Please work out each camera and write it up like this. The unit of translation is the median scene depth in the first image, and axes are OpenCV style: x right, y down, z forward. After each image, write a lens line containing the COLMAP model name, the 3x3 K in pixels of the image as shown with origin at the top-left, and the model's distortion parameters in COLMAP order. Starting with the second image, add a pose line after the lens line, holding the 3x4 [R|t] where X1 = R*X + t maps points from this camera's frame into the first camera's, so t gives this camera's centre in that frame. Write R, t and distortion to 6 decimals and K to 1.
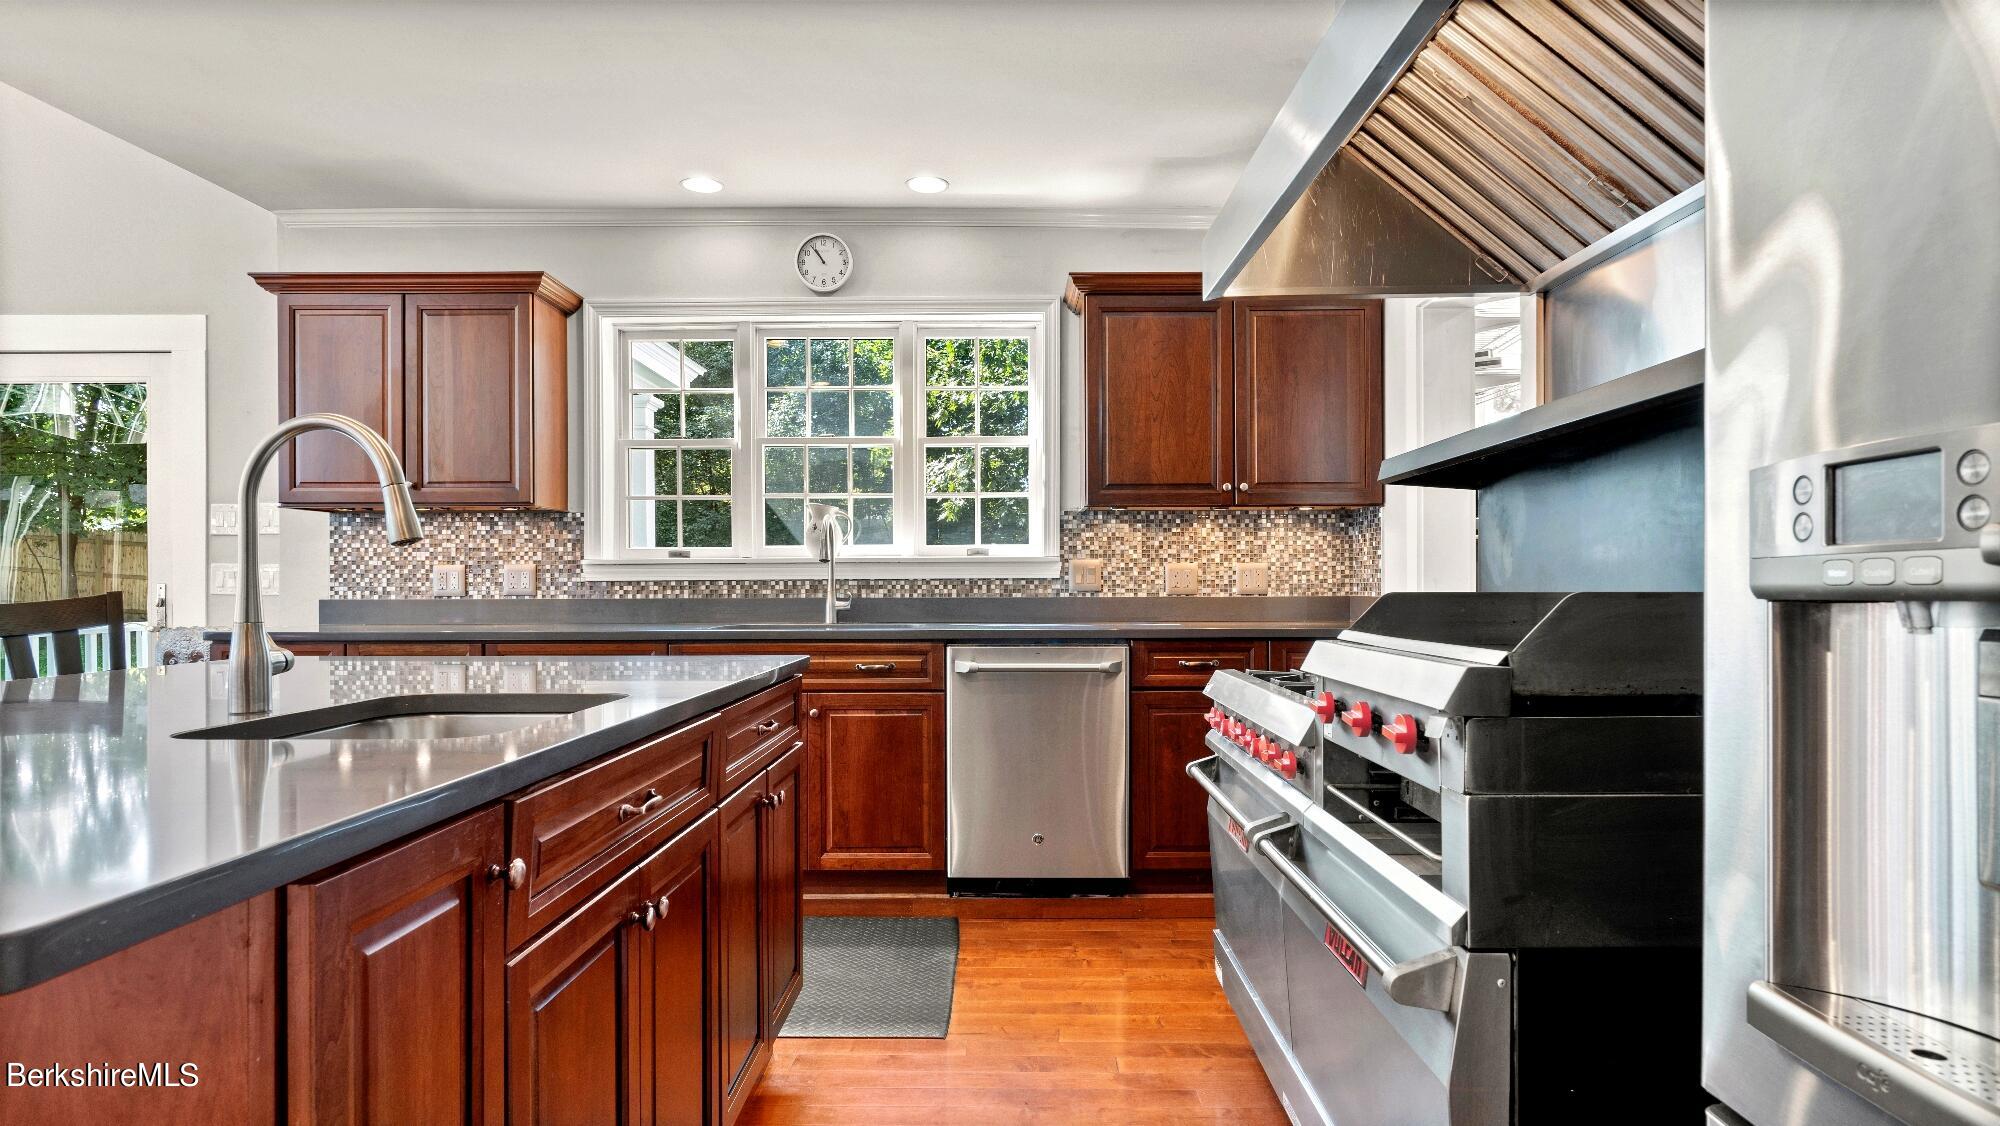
lens RADIAL K [[1071.0, 0, 1004.4], [0, 1071.0, 583.2], [0, 0, 1]] dist [-0.003800, -0.001311]
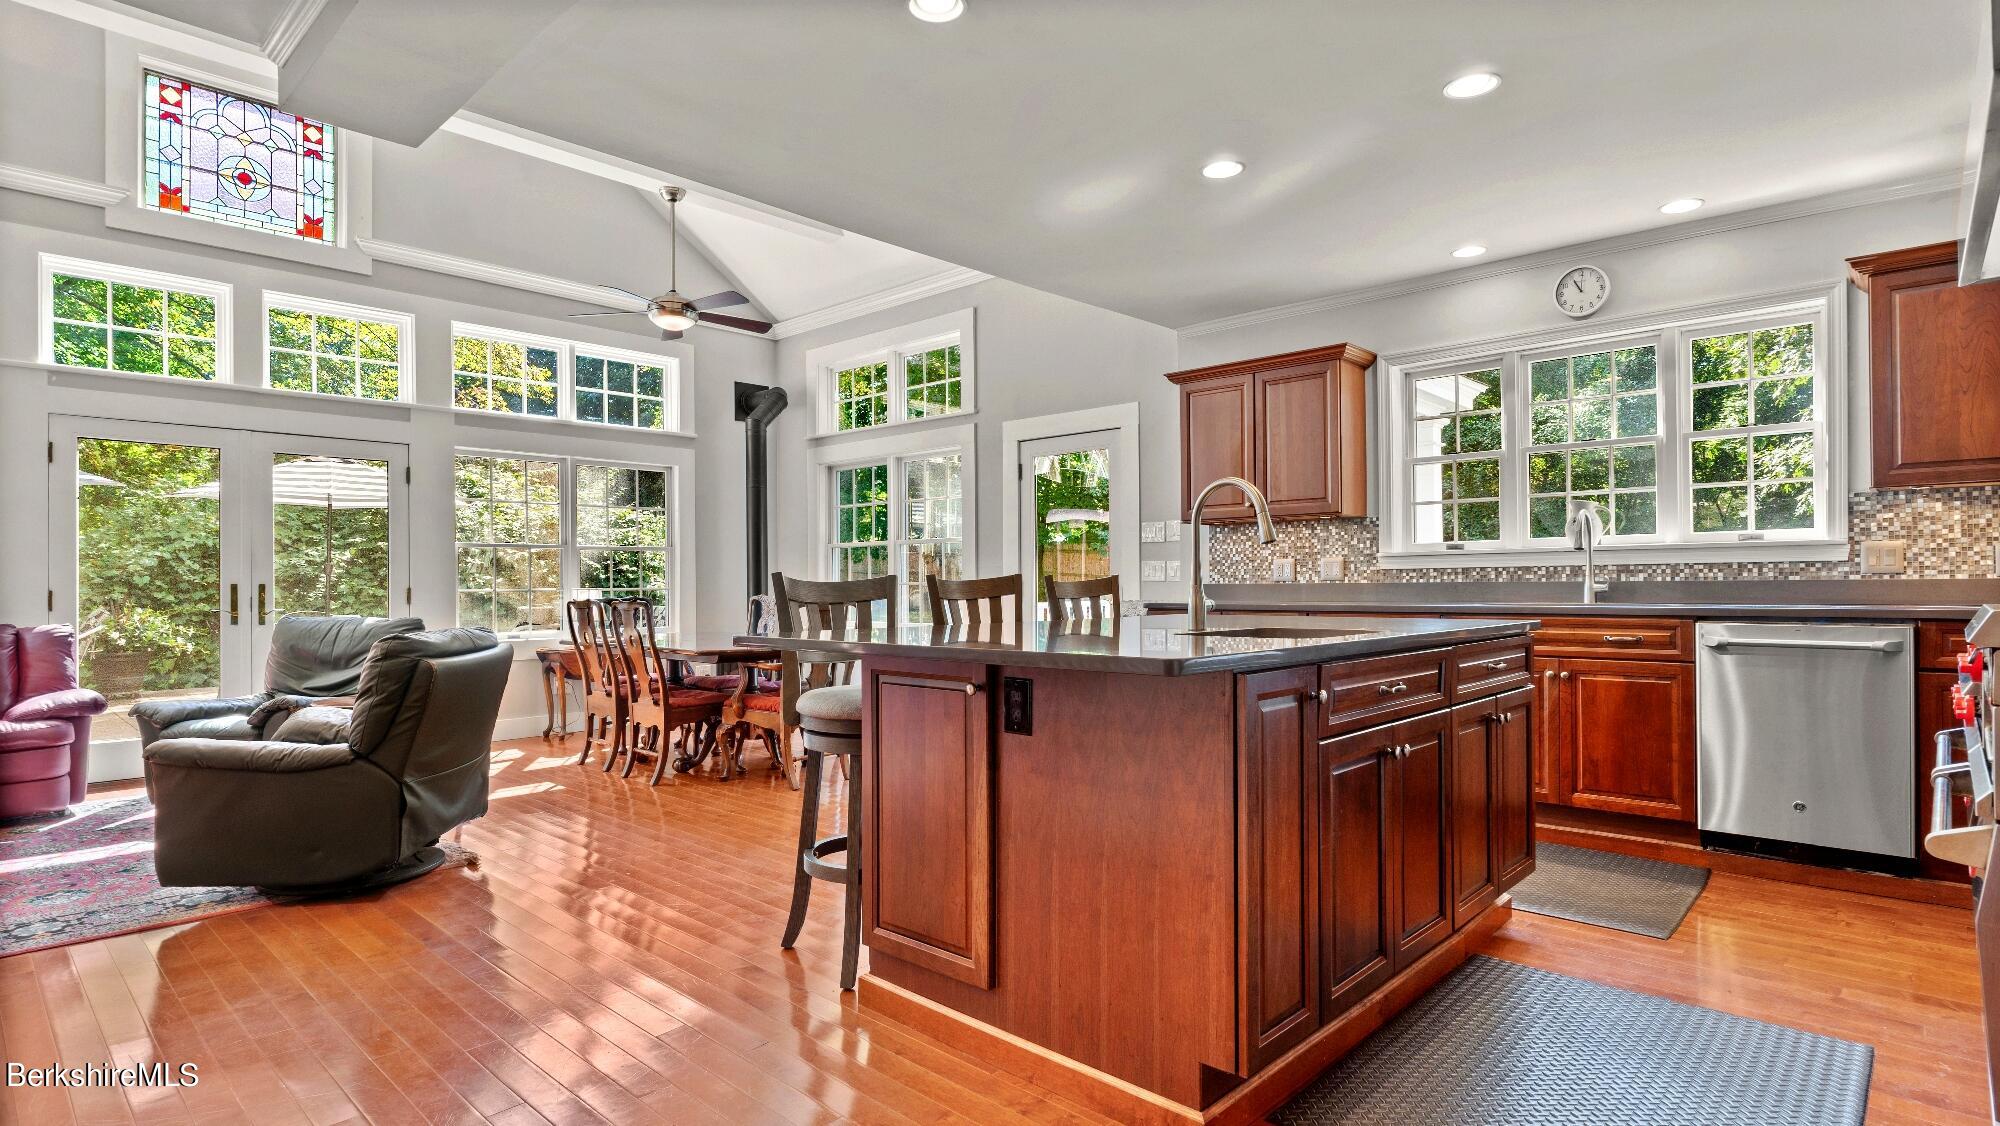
lens RADIAL K [[1005.9, 0, 1008.6], [0, 1005.9, 580.9], [0, 0, 1]] dist [-0.003709, 0.000494]
pose [[0.737461, -0.004141, -0.675377, 0.109386], [0.006054, 0.999982, 0.000480, 0.009439], [0.675362, -0.004443, 0.737473, -0.225266]]
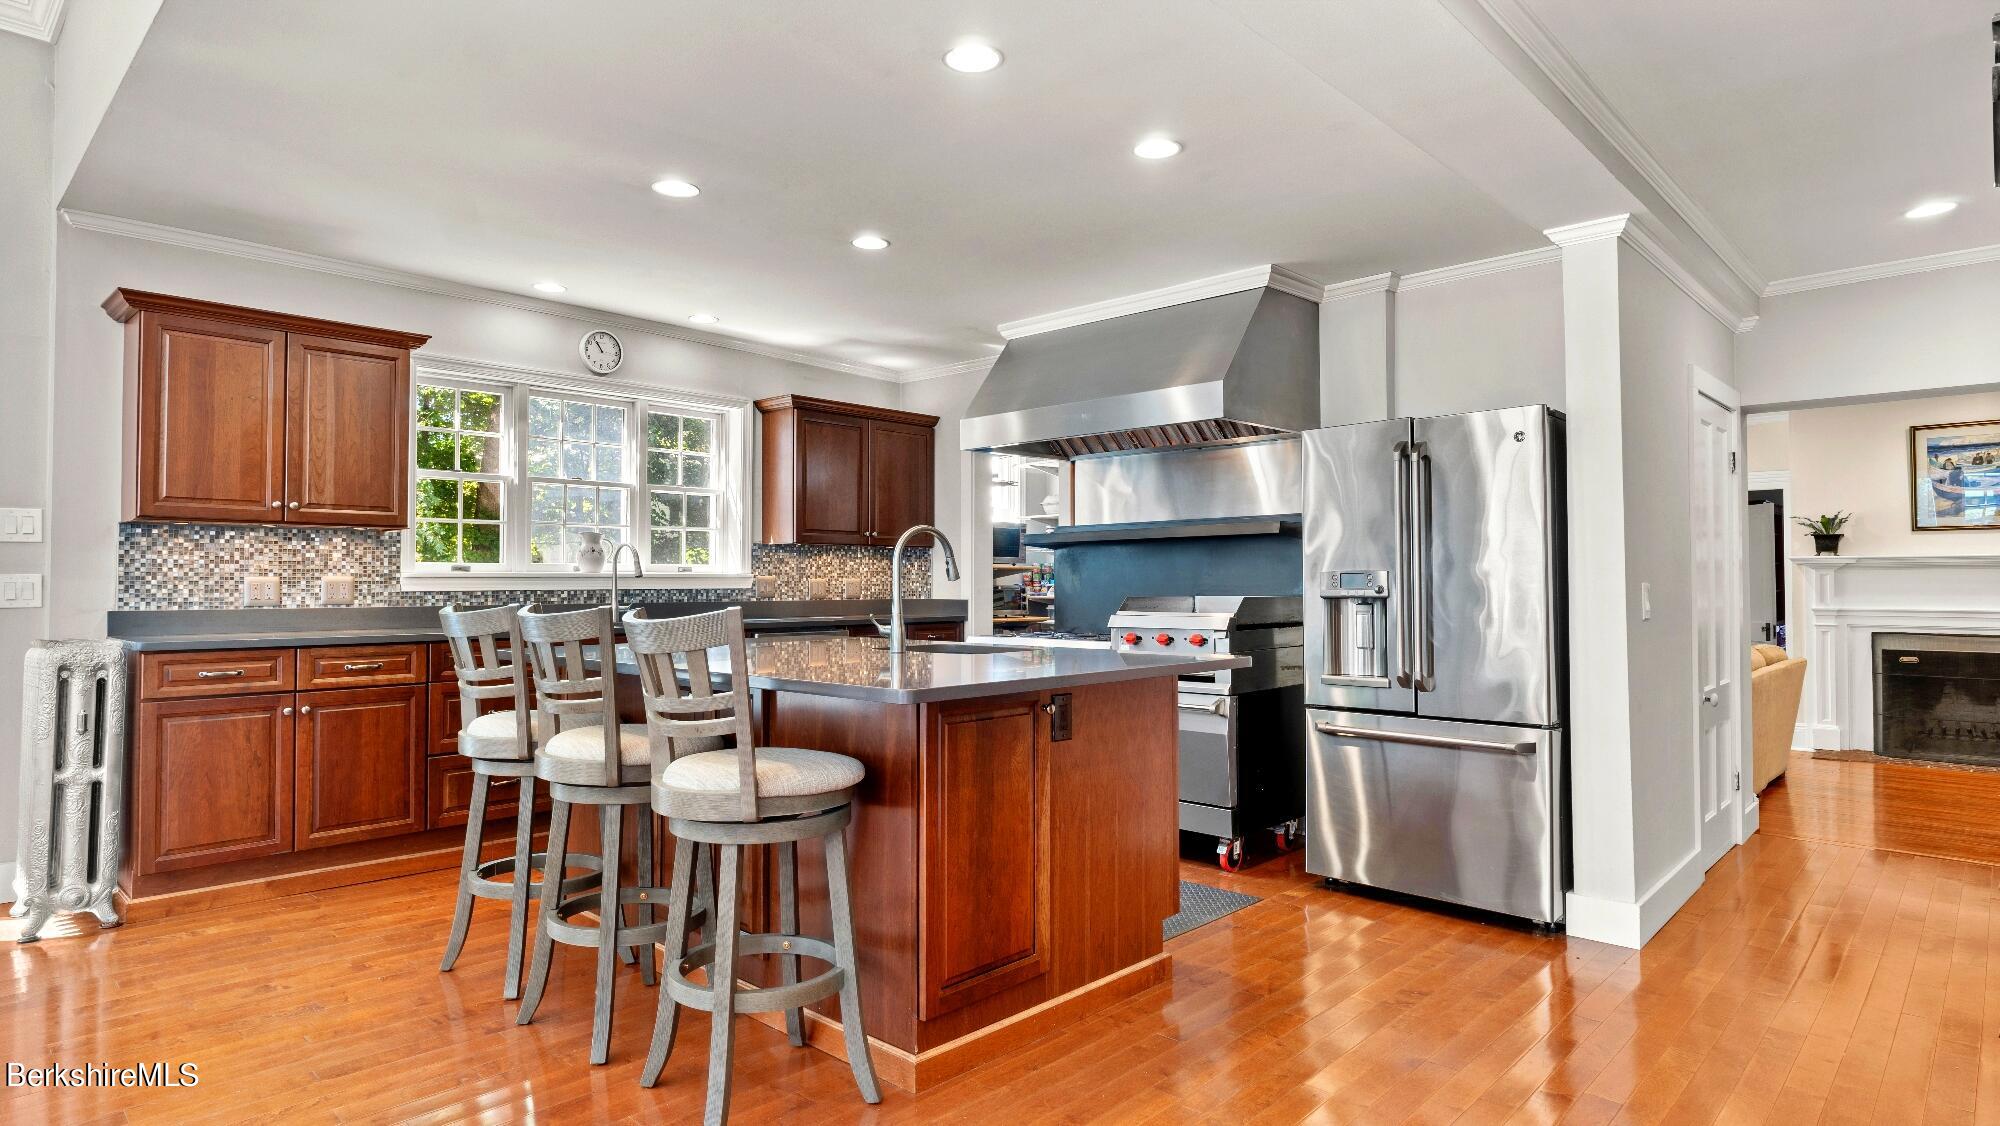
lens RADIAL K [[1068.8, 0, 1000.0], [0, 1068.8, 563.0], [0, 0, 1]] dist [-0.003215, -0.001019]
pose [[0.680286, 0.016372, 0.732764, -0.822866], [-0.000825, 0.999767, -0.021572, -0.008518], [-0.732946, 0.014071, 0.680141, -0.267716]]
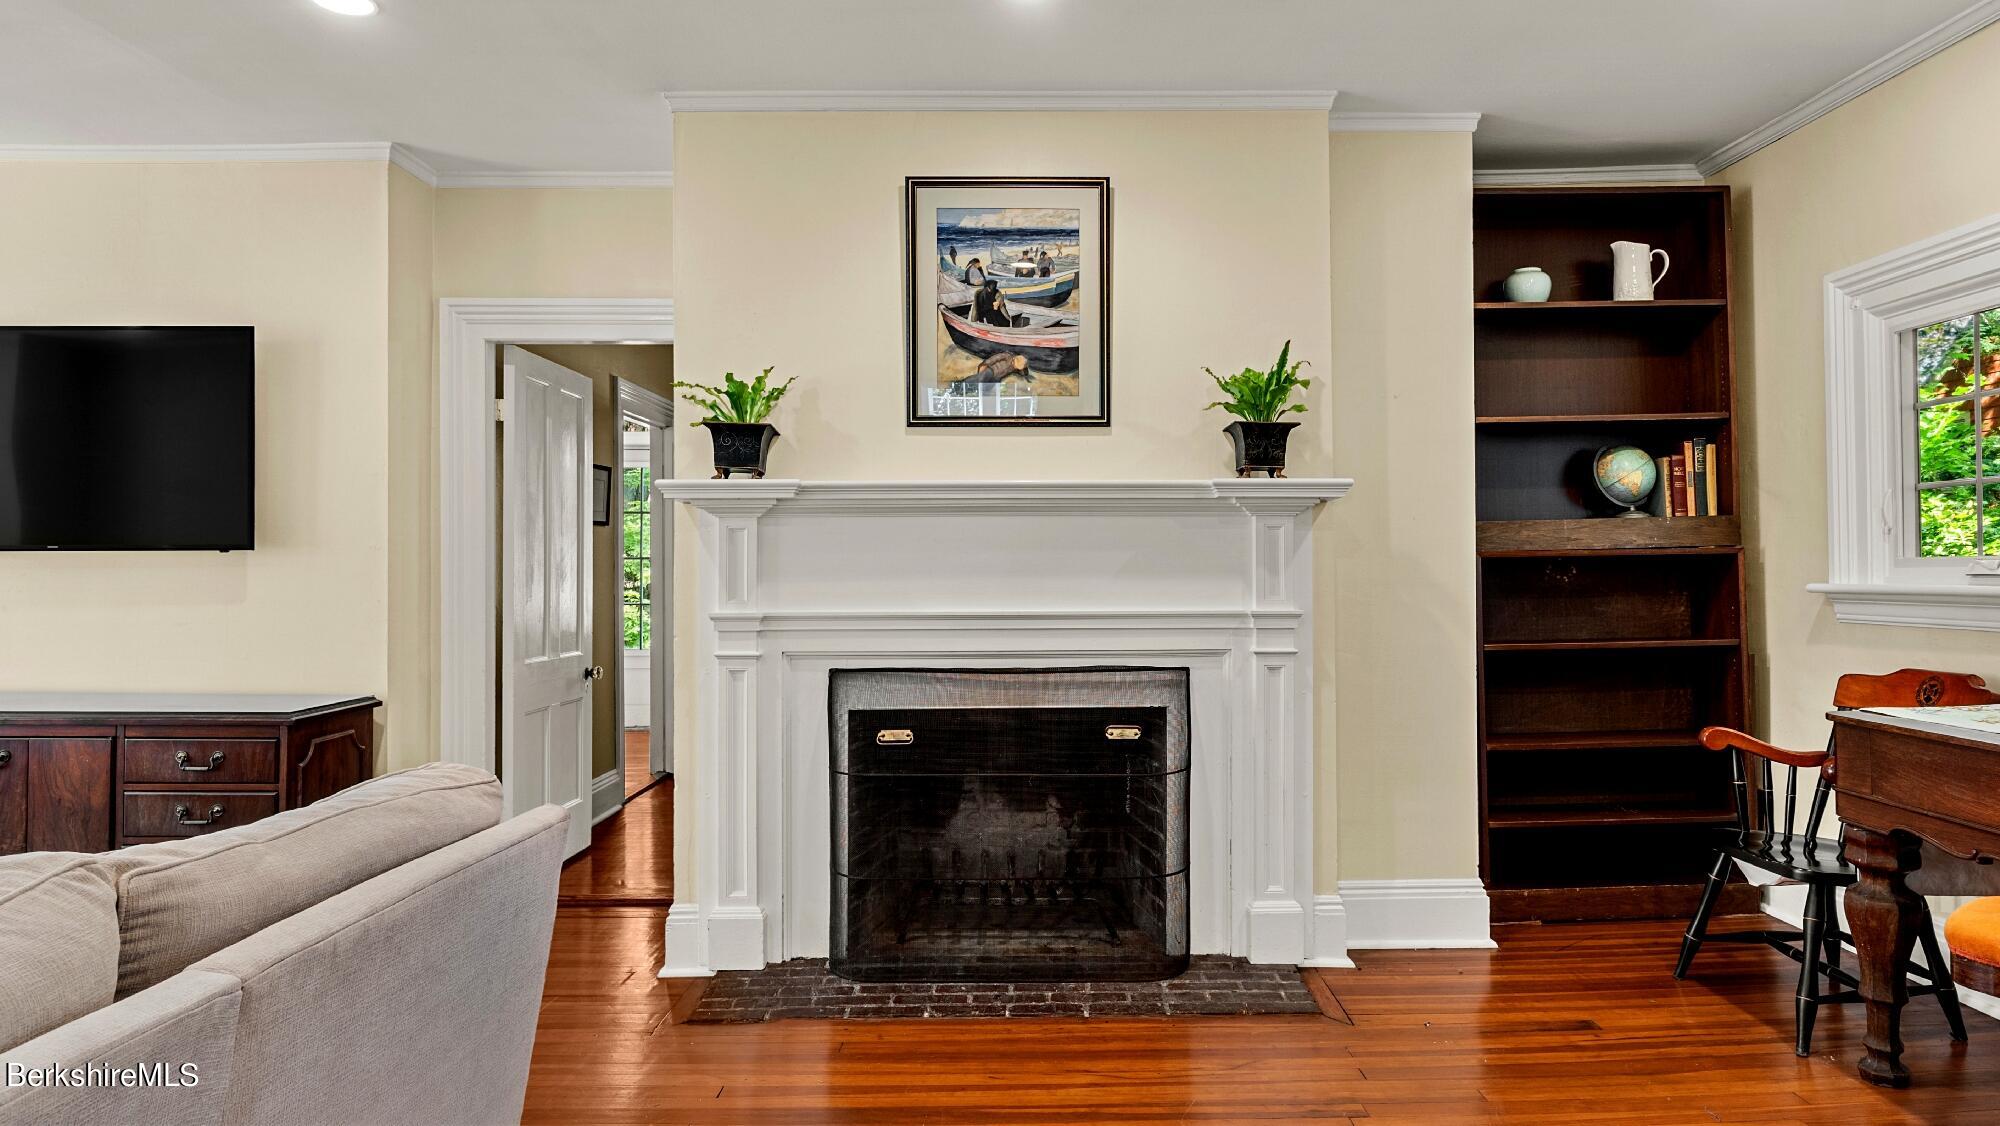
lens RADIAL K [[1068.8, 0, 1000.0], [0, 1068.8, 563.0], [0, 0, 1]] dist [-0.003215, -0.001019]
pose [[0.004108, 0.005104, 0.999979, 0.873379], [0.005715, 0.999971, -0.005128, 0.000017], [-0.999975, 0.005736, 0.004079, -0.240114]]
